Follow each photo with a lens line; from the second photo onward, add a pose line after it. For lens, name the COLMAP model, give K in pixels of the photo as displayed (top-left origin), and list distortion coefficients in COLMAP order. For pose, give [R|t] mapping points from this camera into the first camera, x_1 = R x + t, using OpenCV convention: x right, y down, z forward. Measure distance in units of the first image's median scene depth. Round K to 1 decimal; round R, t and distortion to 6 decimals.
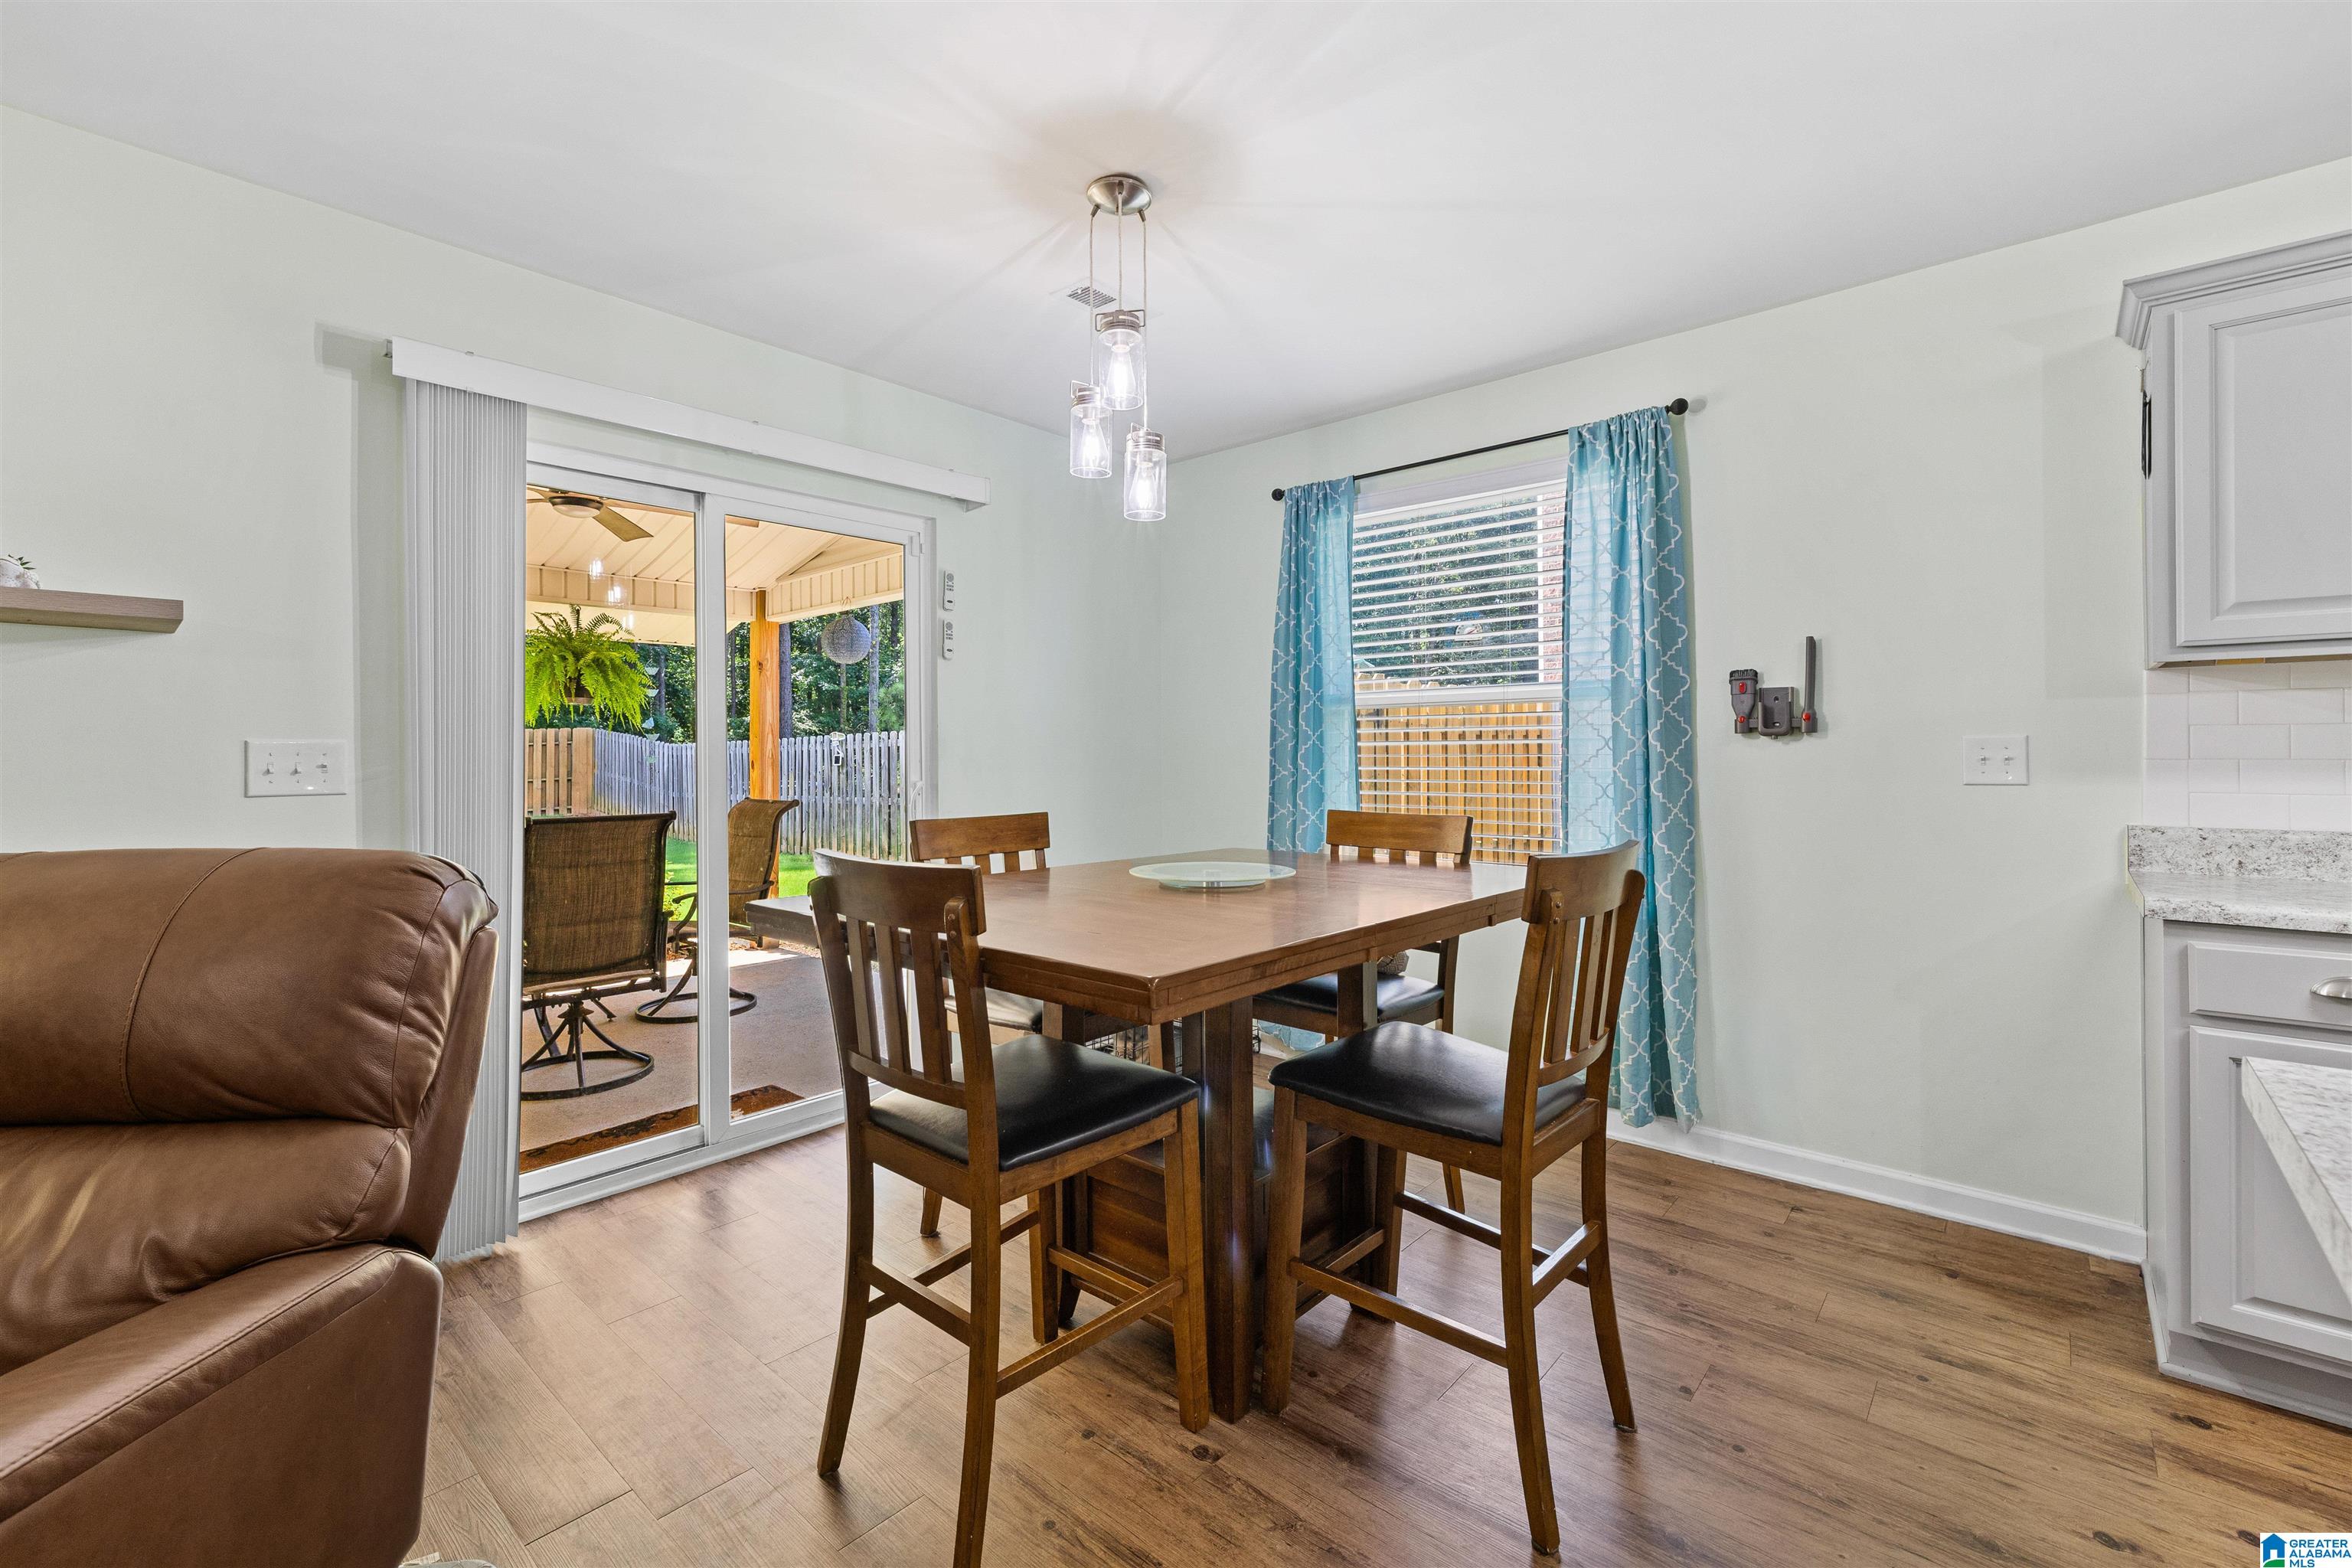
lens RADIAL K [[990.1, 0, 1151.7], [0, 990.1, 752.2], [0, 0, 1]] dist [-0.001338, 0.000790]
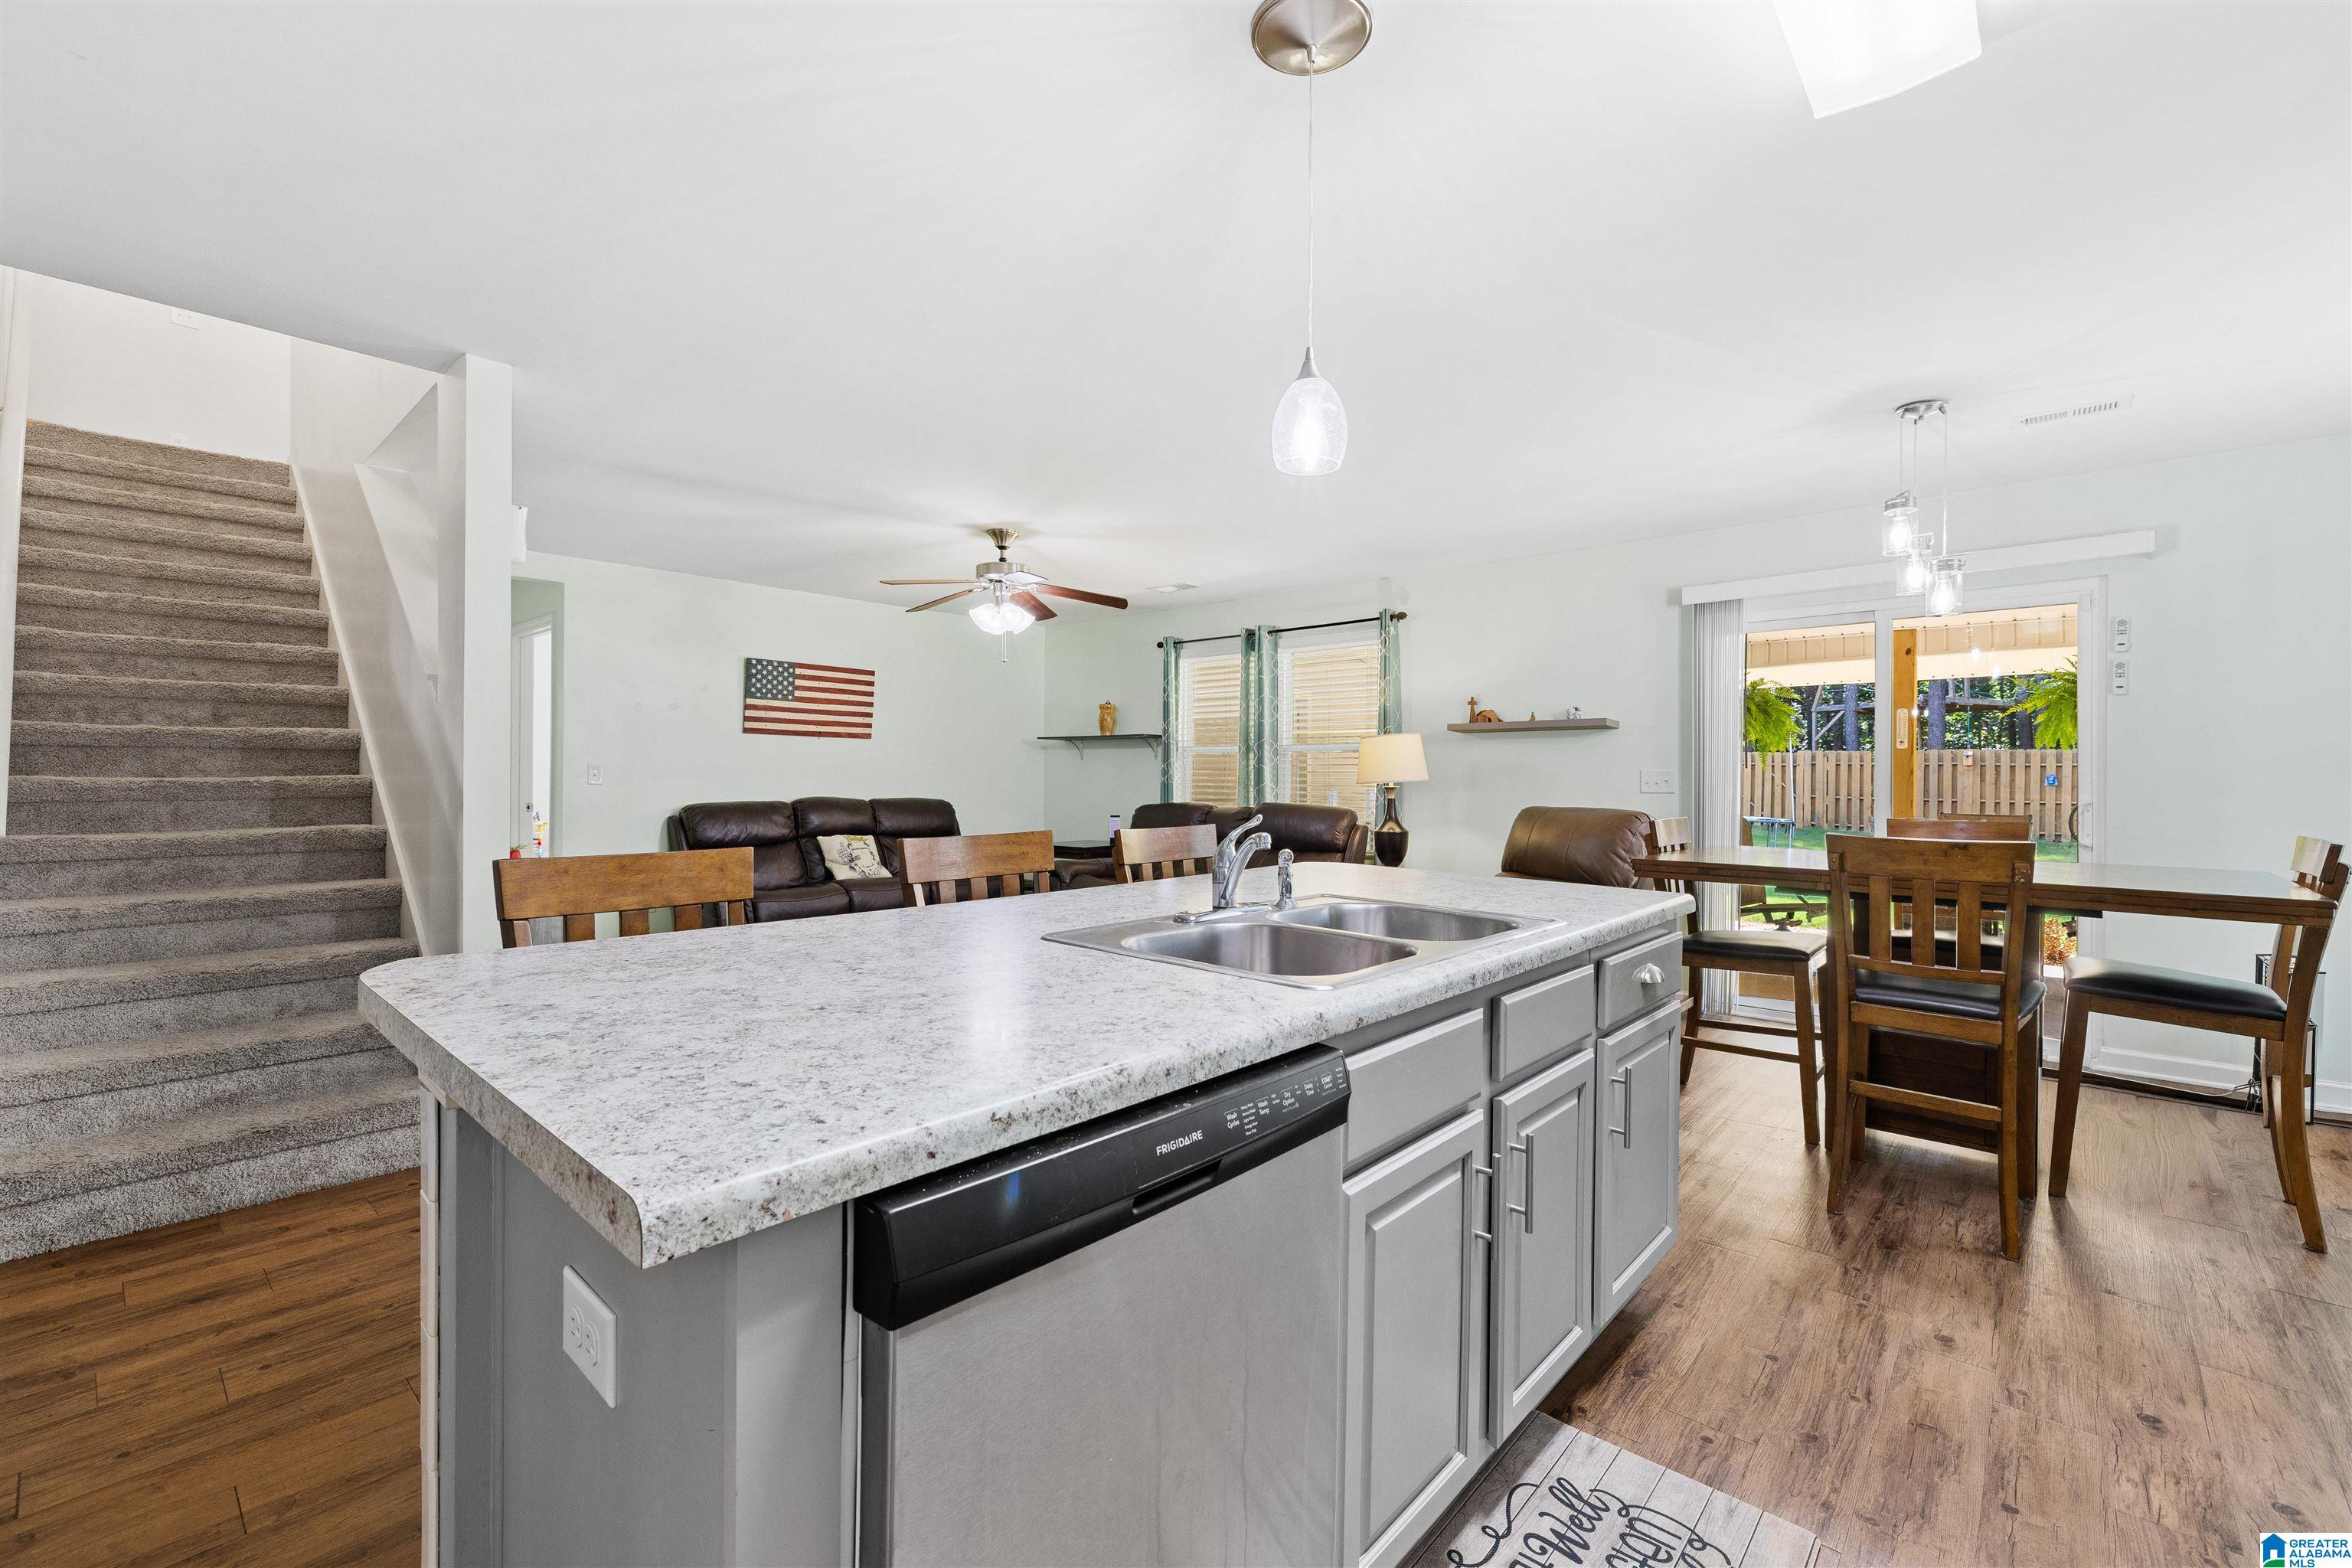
lens RADIAL K [[990.1, 0, 1170.1], [0, 990.1, 775.6], [0, 0, 1]] dist [-0.001338, 0.000790]
pose [[-0.005531, 0.005347, -0.999970, 1.576141], [0.000175, 0.999986, 0.005346, -0.011030], [0.999985, -0.000146, -0.005532, -0.155446]]
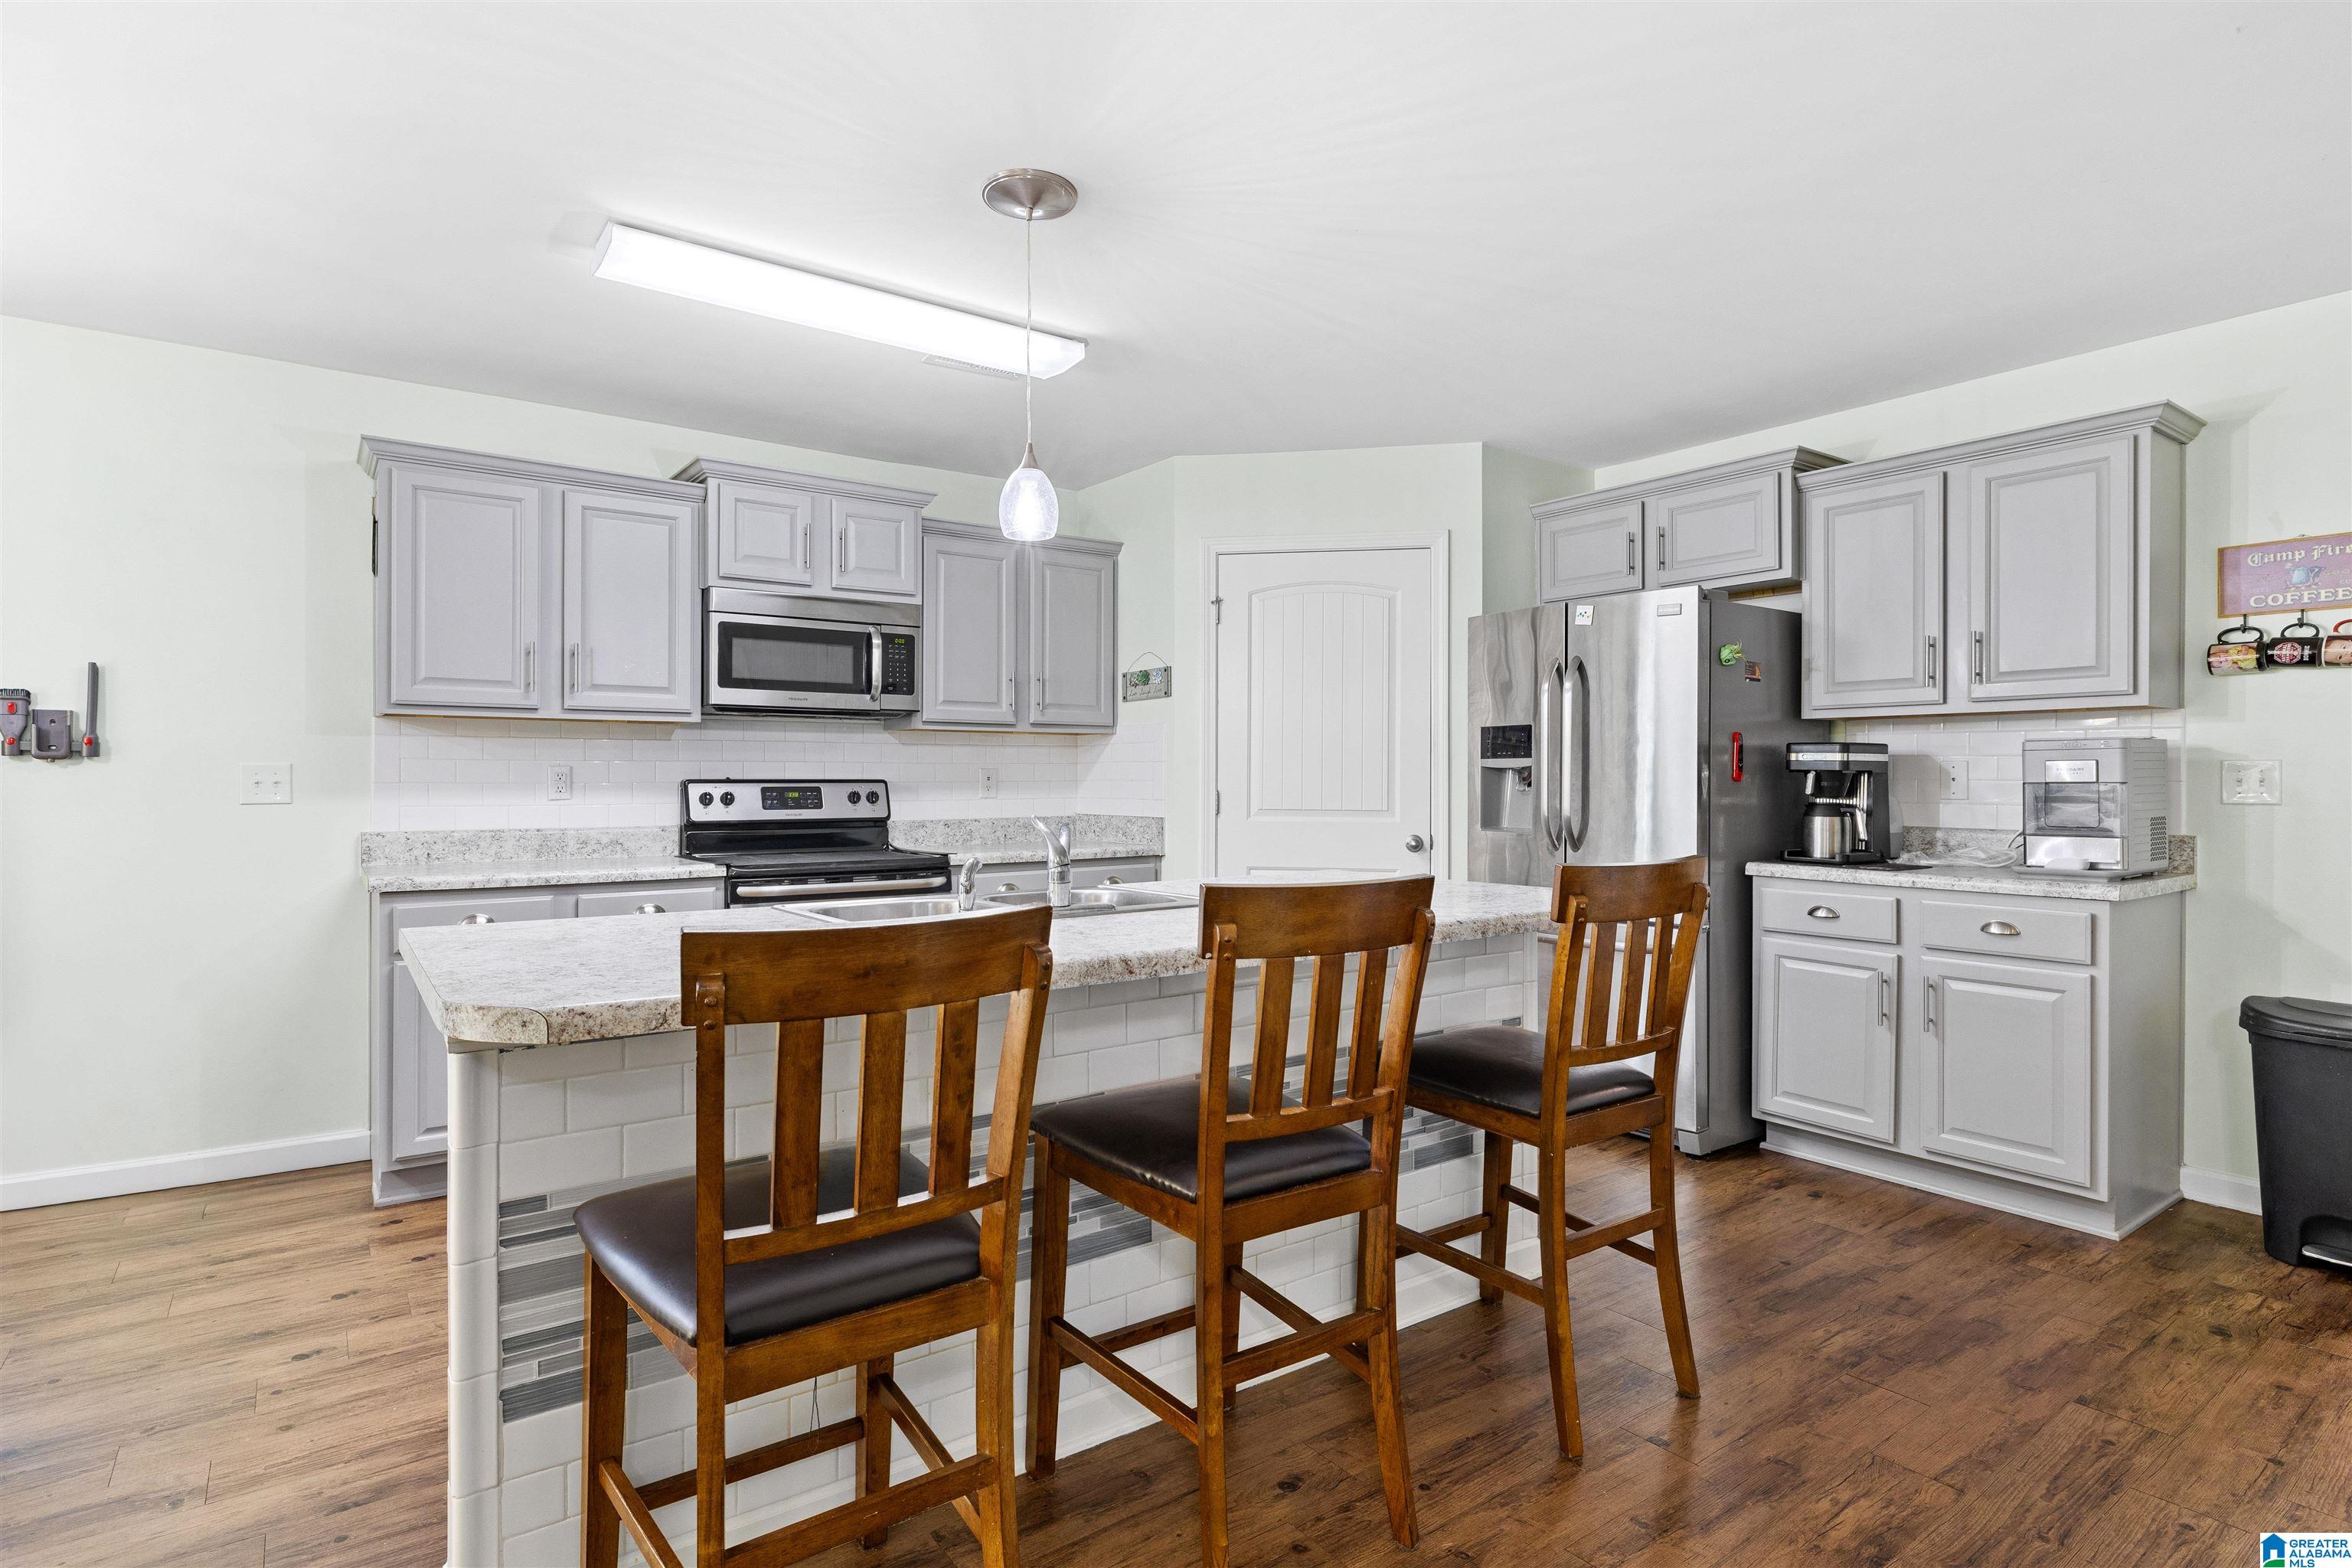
lens RADIAL K [[1200.3, 0, 1182.4], [0, 1200.3, 778.9], [0, 0, 1]] dist [0.003406, 0.001150]
pose [[0.203379, 0.003756, 0.979093, -0.414765], [-0.006374, 0.999977, -0.002512, -0.001431], [-0.979079, -0.005729, 0.203398, -0.454452]]
